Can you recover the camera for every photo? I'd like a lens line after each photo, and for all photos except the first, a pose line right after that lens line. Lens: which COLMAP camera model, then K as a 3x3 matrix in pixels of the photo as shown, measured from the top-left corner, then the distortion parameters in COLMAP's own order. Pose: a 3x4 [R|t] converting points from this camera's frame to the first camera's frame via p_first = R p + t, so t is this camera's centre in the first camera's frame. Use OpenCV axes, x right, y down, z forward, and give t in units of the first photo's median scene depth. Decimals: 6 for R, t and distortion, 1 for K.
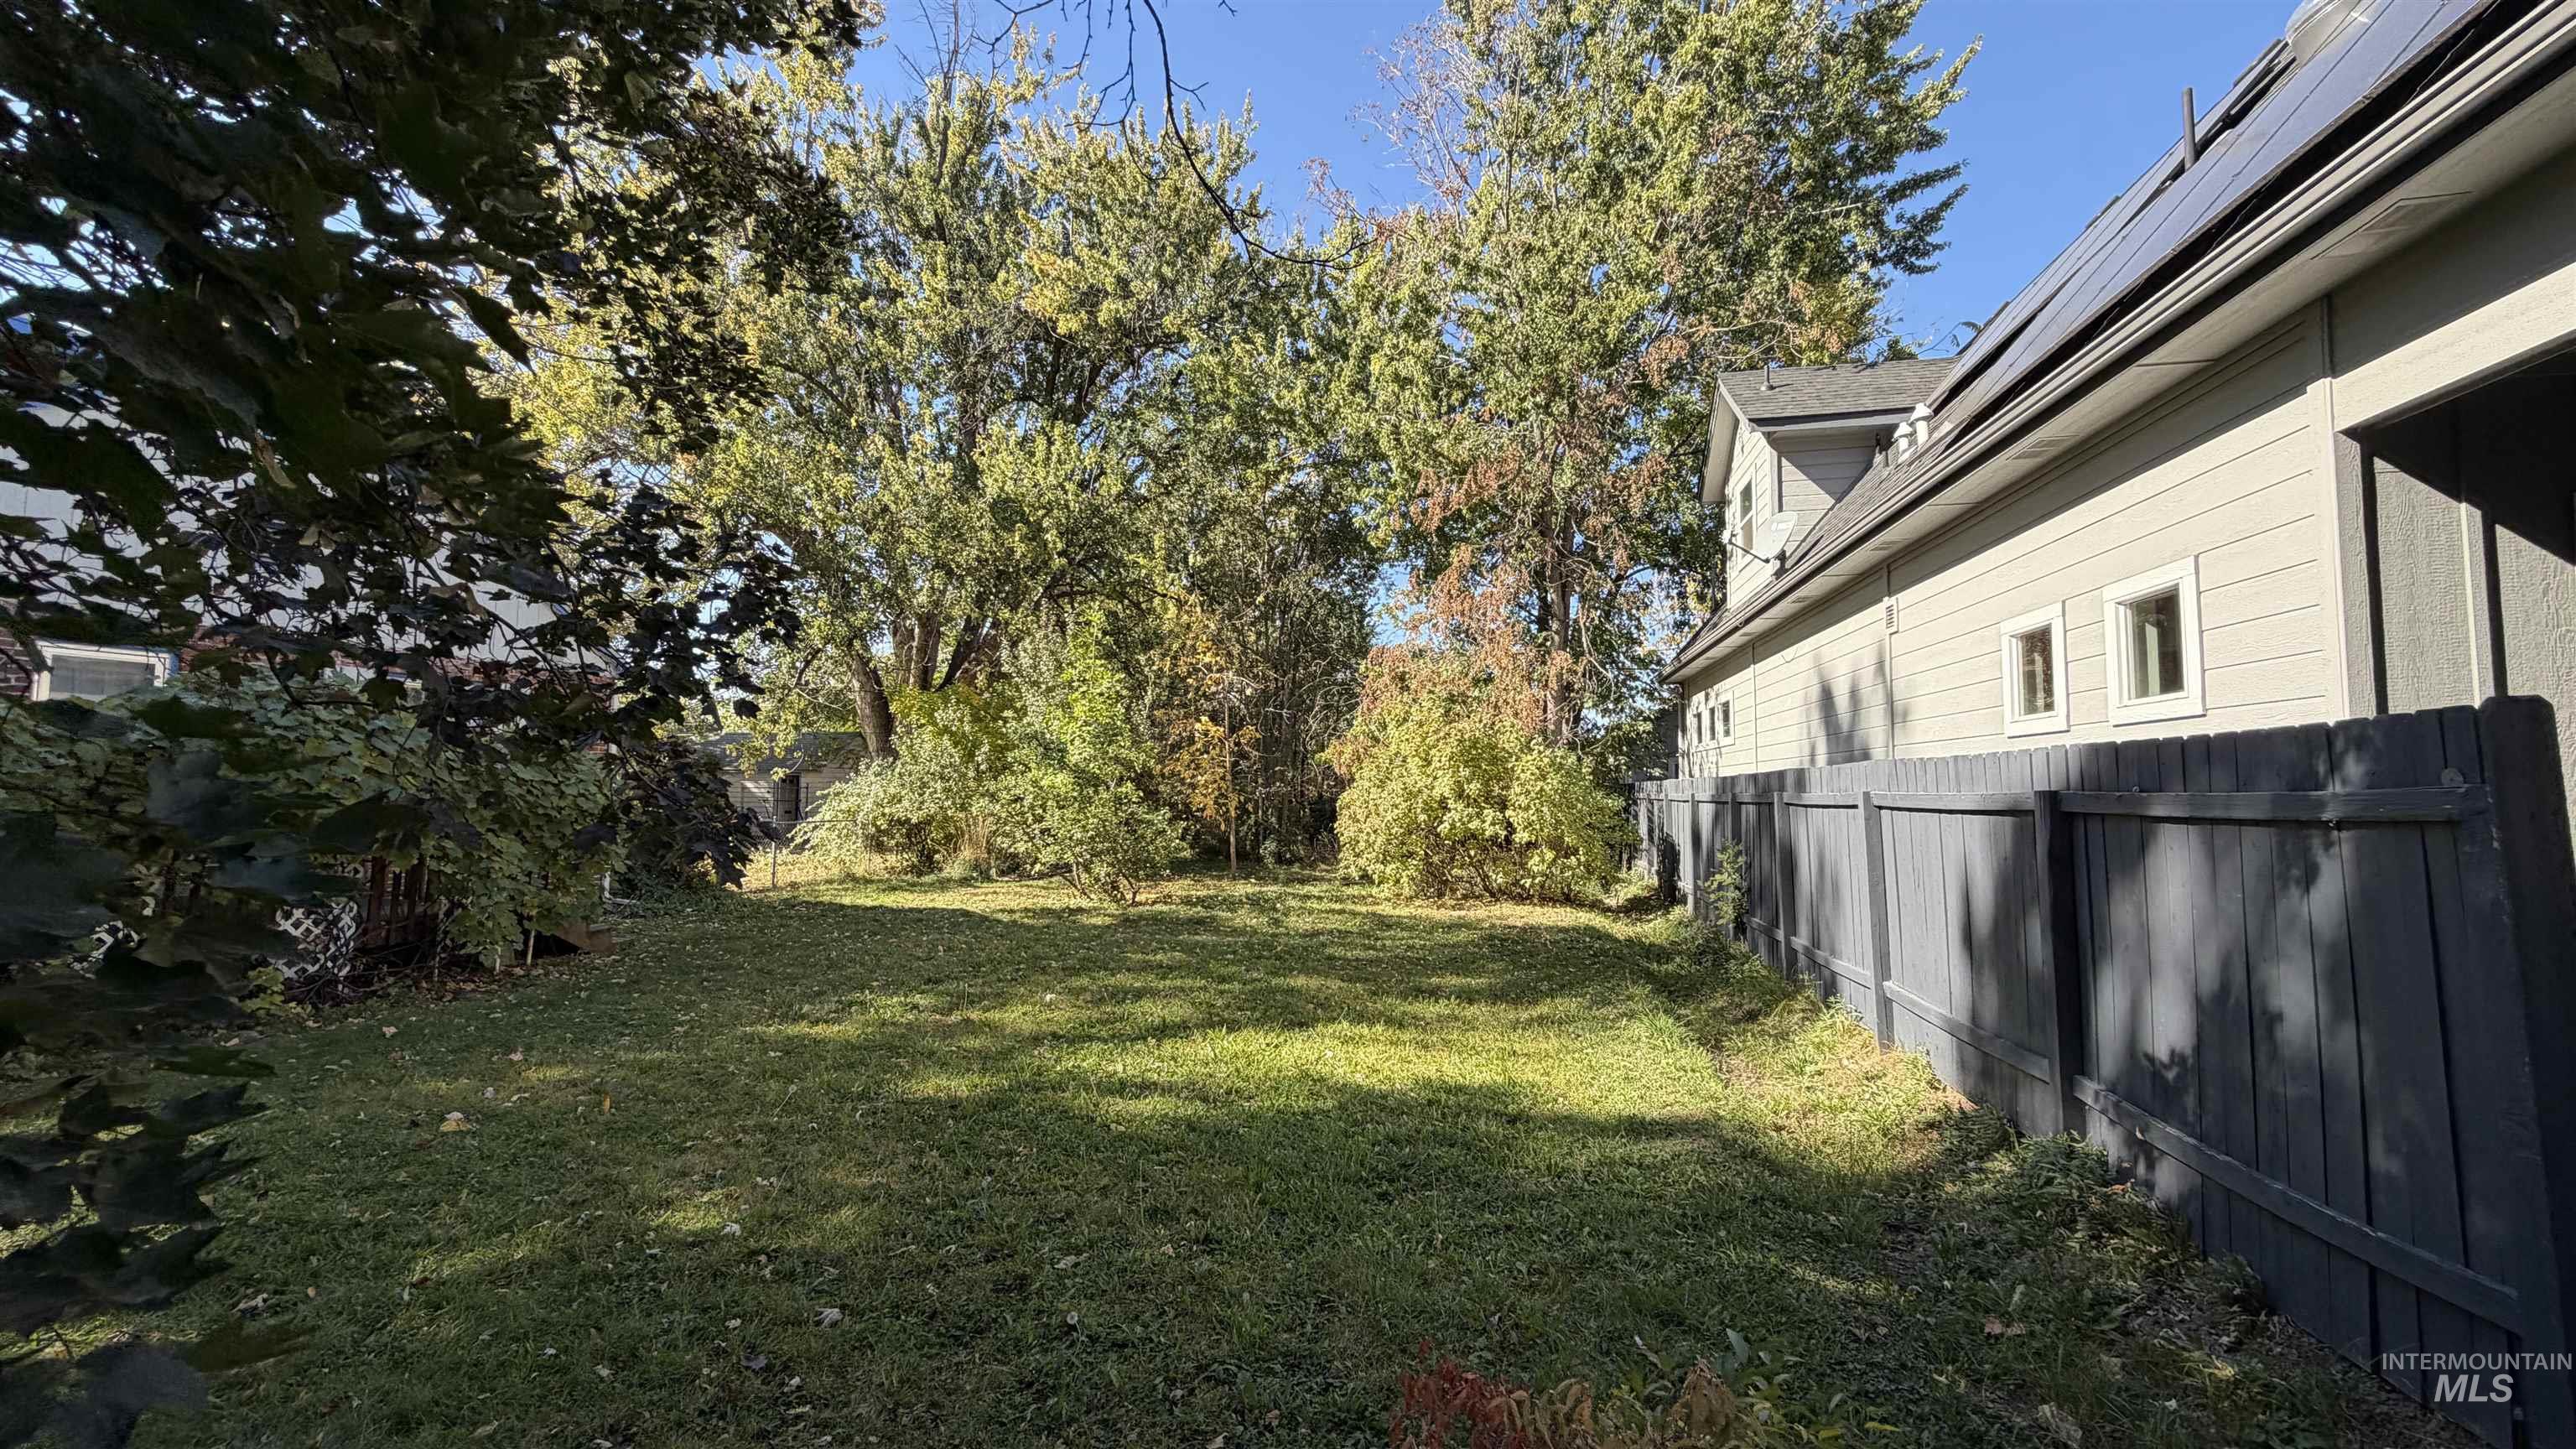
lens RADIAL K [[1020.9, 0, 1275.4], [0, 1020.9, 729.0], [0, 0, 1]] dist [-0.002173, -0.000055]
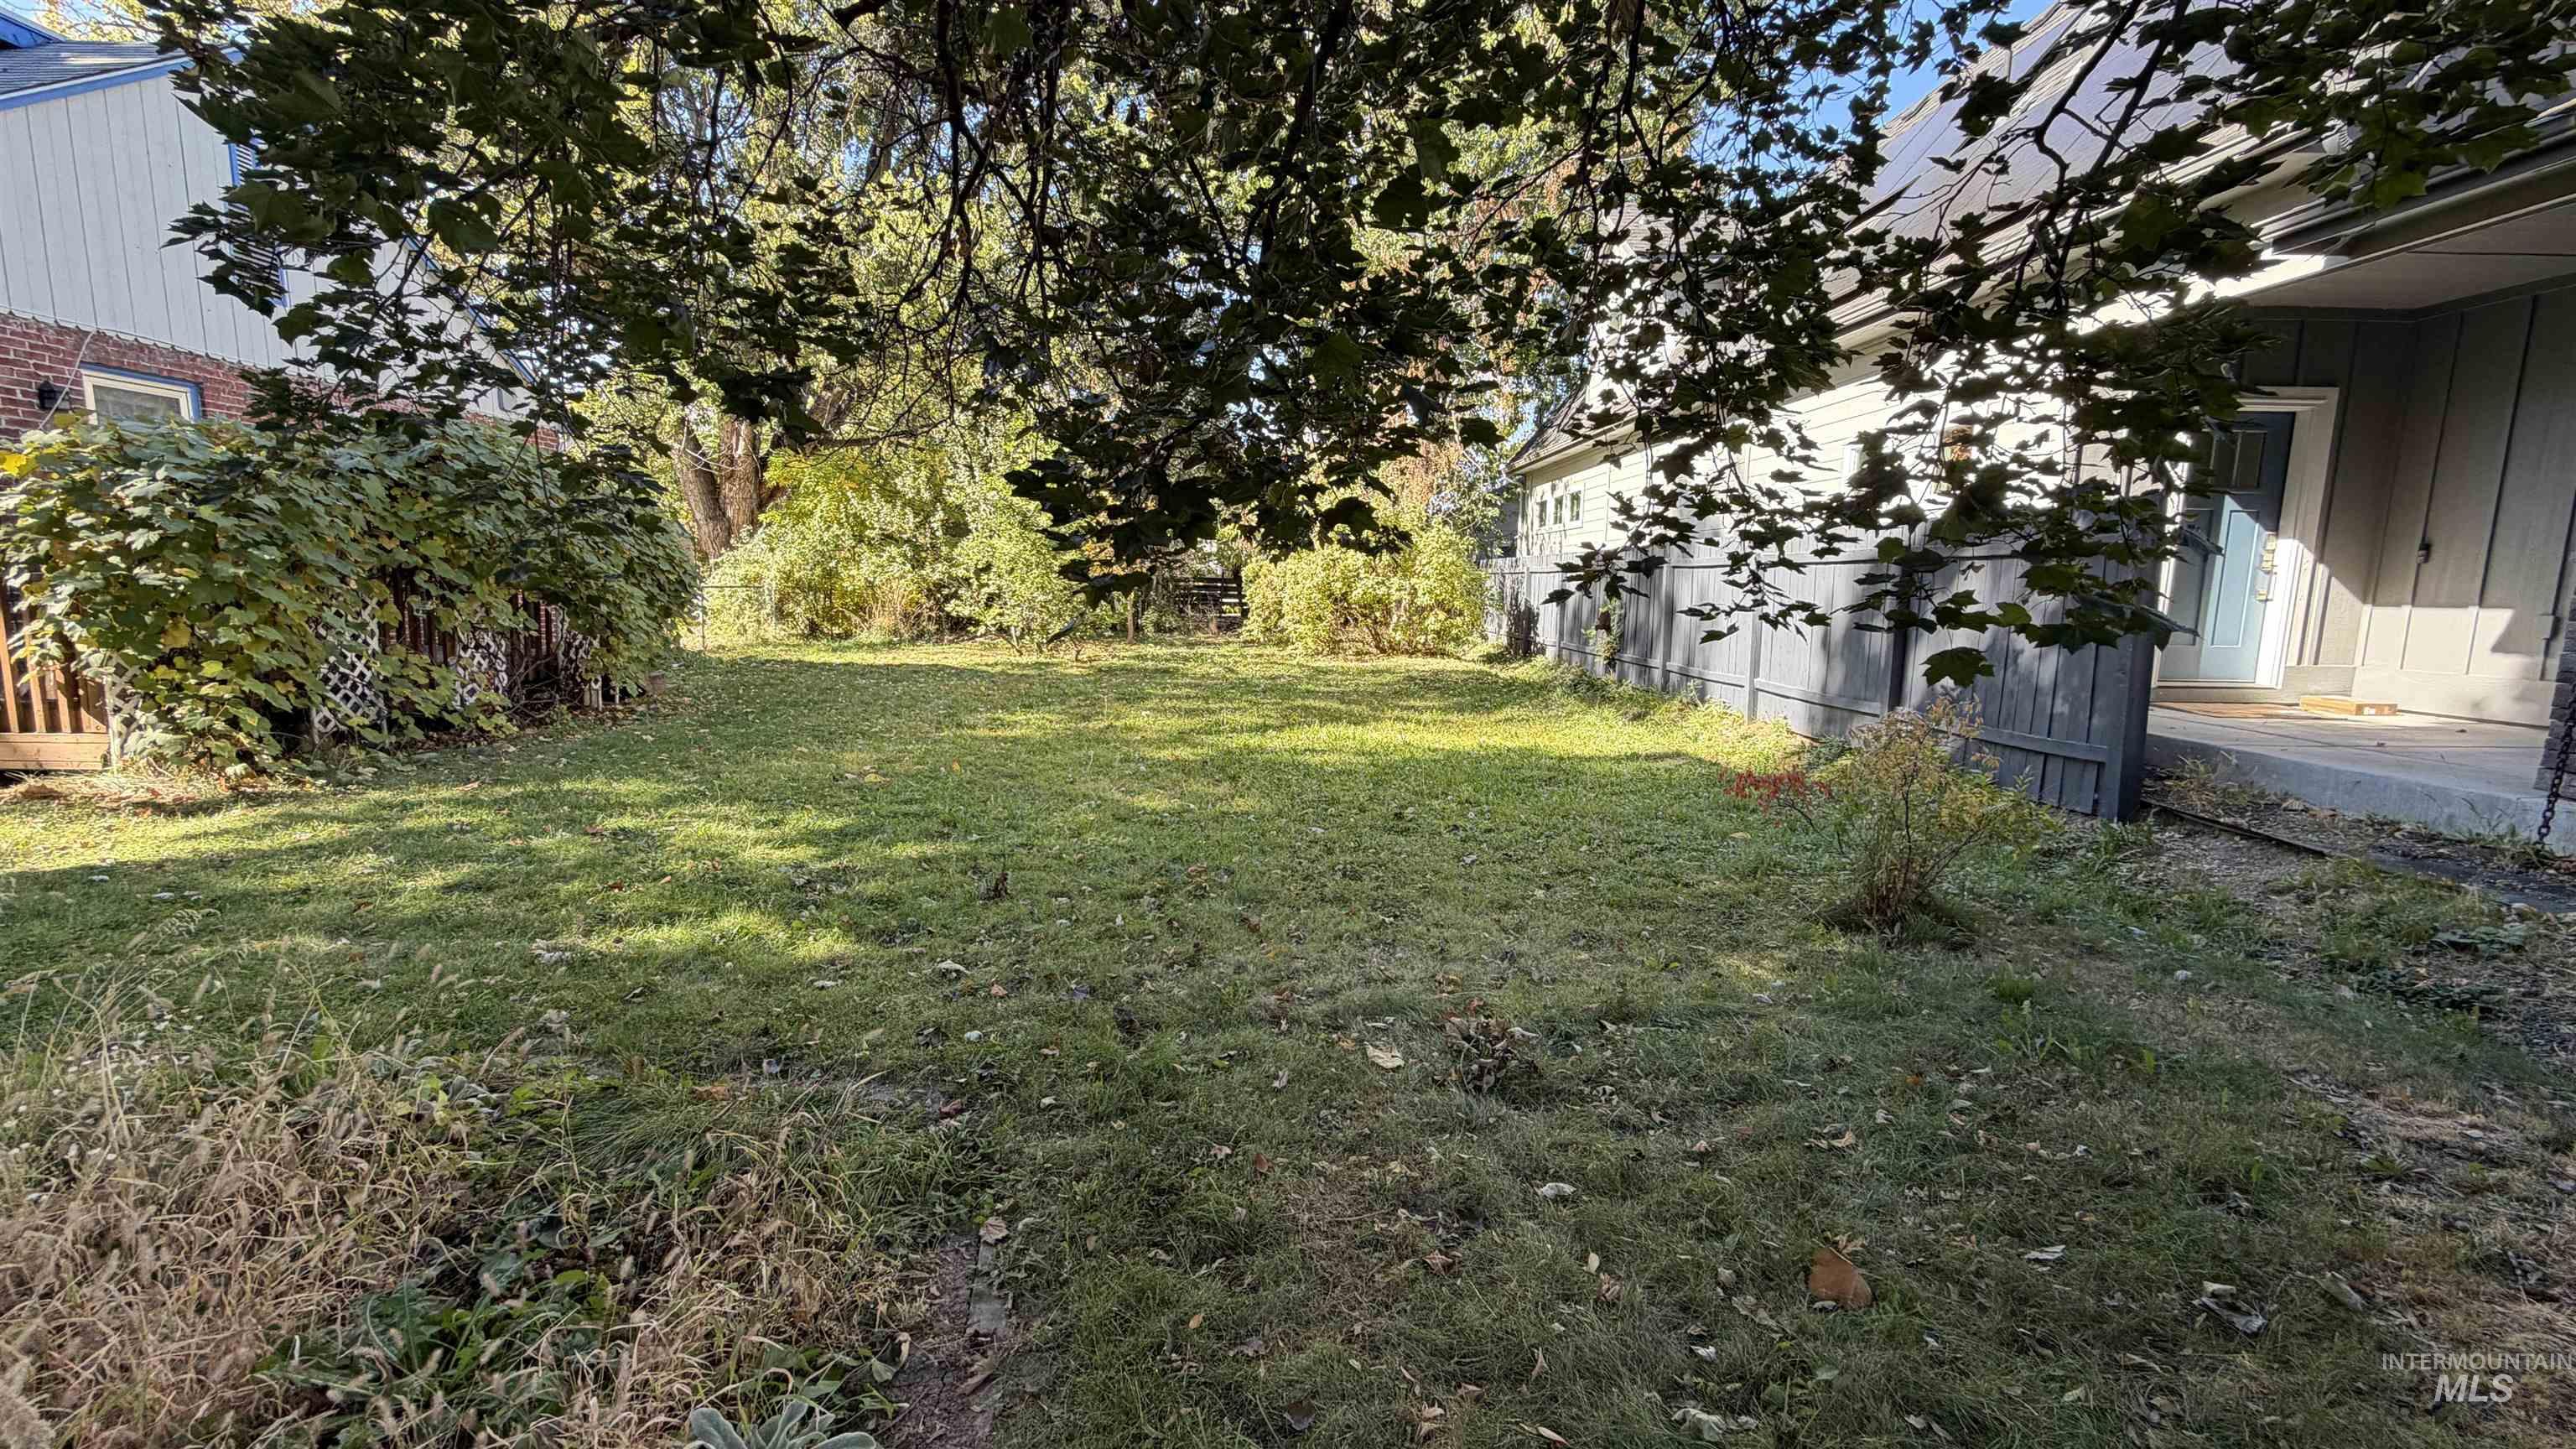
lens RADIAL K [[1022.1, 0, 1284.3], [0, 1022.1, 730.3], [0, 0, 1]] dist [0.001047, -0.000801]
pose [[0.969375, -0.026044, 0.244199, -0.229707], [-0.024973, 0.978753, 0.203516, 0.014362], [-0.244311, -0.203381, 0.948129, -0.148999]]
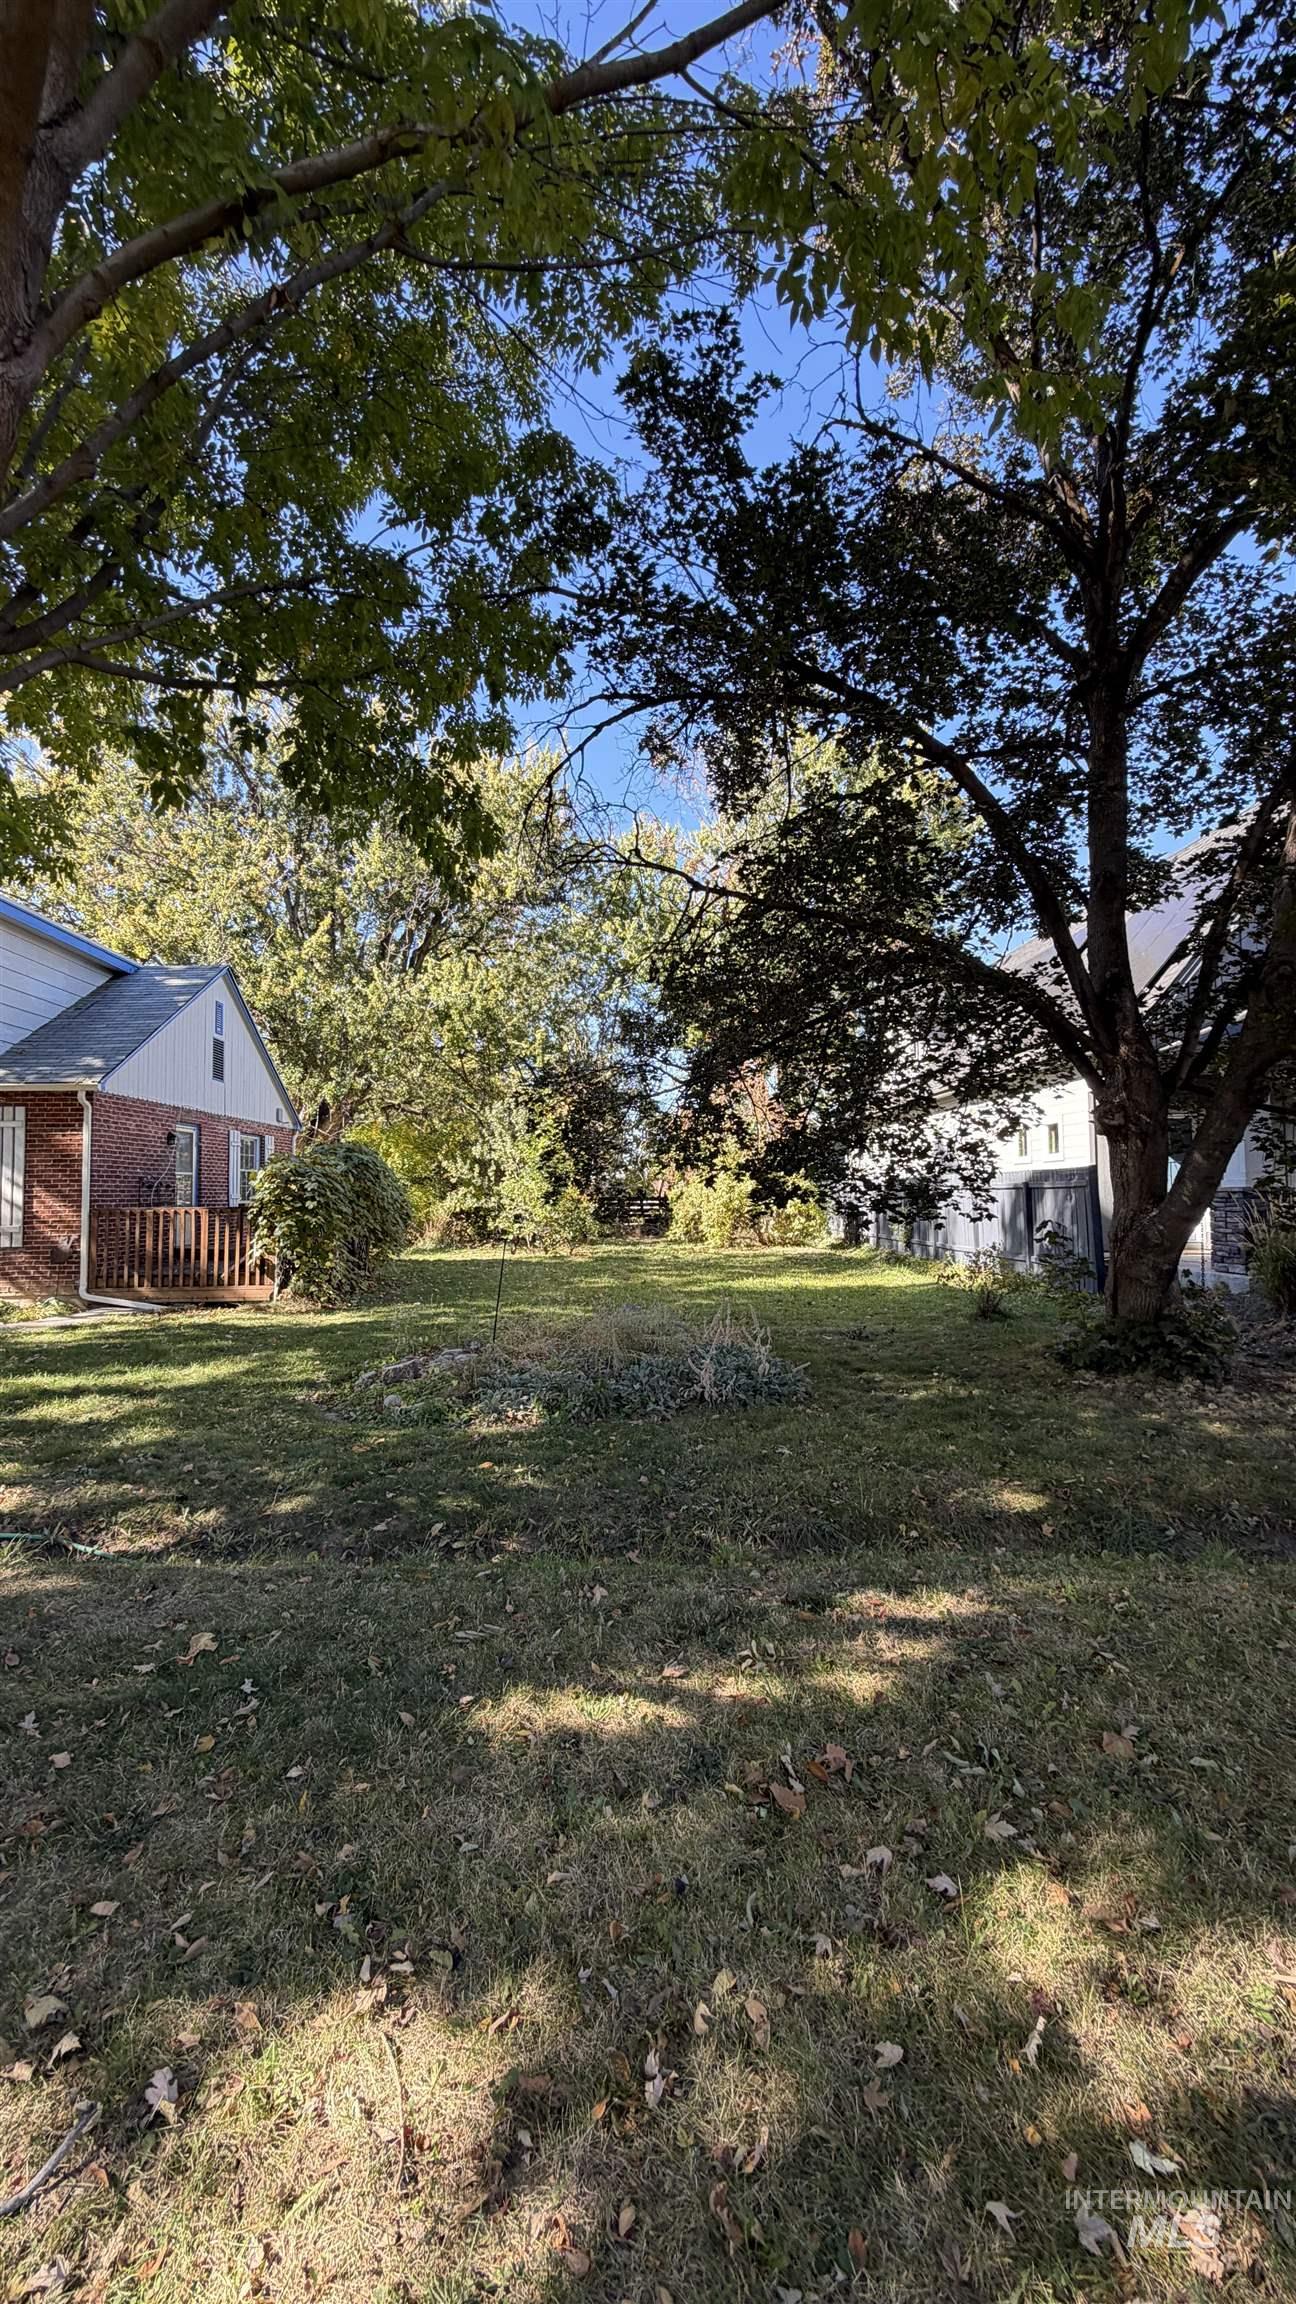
lens RADIAL K [[954.8, 0, 665.2], [0, 954.8, 1126.5], [0, 0, 1]] dist [0.131150, 0.000026]
pose [[0.960915, 0.002346, 0.276832, -0.520753], [0.000613, 0.999944, -0.010602, -0.038347], [-0.276841, 0.010357, 0.960860, -0.731225]]
